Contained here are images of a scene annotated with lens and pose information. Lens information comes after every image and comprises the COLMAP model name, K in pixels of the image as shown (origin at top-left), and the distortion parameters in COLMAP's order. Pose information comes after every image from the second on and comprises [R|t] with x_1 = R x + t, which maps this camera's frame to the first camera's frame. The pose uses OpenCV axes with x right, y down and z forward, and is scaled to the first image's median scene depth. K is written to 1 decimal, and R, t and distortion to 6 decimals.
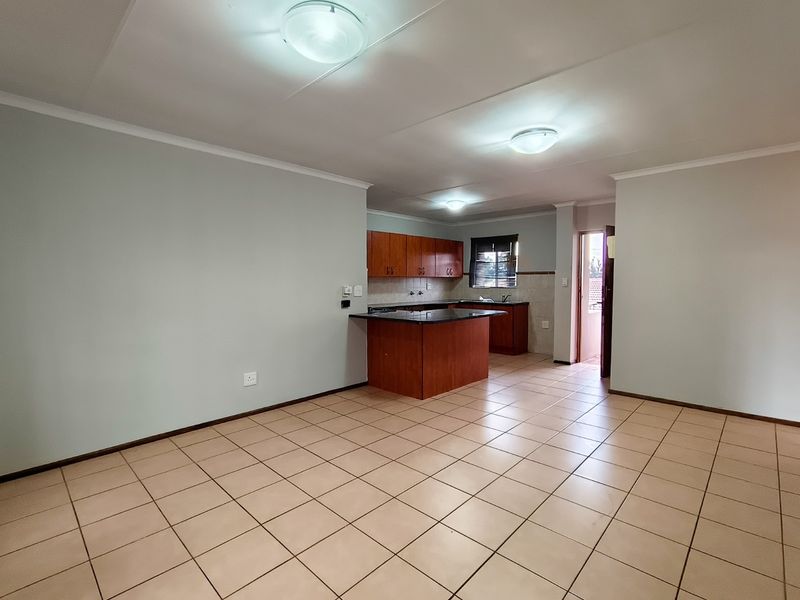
lens RADIAL K [[379.3, 0, 406.2], [0, 379.3, 298.8], [0, 0, 1]] dist [-0.003125, 0.000061]
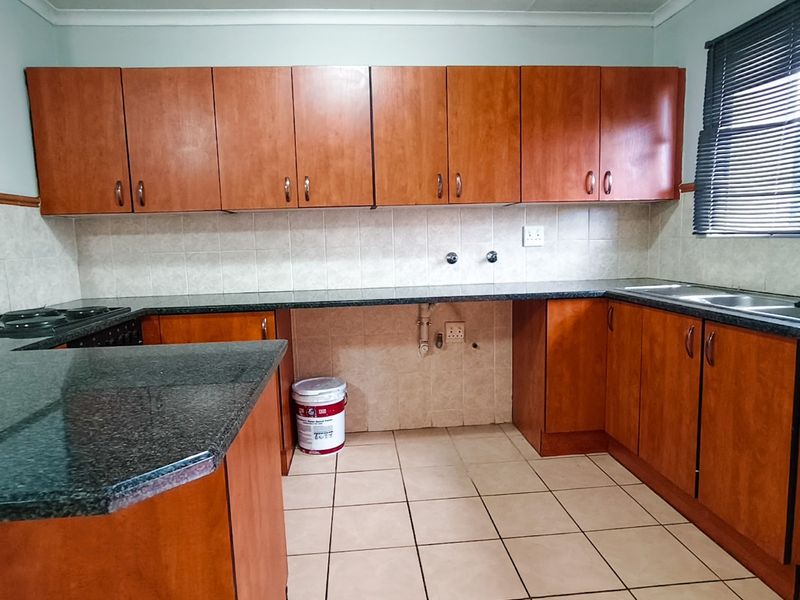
lens RADIAL K [[504.0, 0, 400.0], [0, 504.0, 300.0], [0, 0, 1]] dist [0.000174, 0.001535]
pose [[0.743599, 0.063275, -0.665625, 0.383224], [-0.005386, 0.996047, 0.088669, -0.024244], [0.668604, -0.062349, 0.741000, 0.903483]]
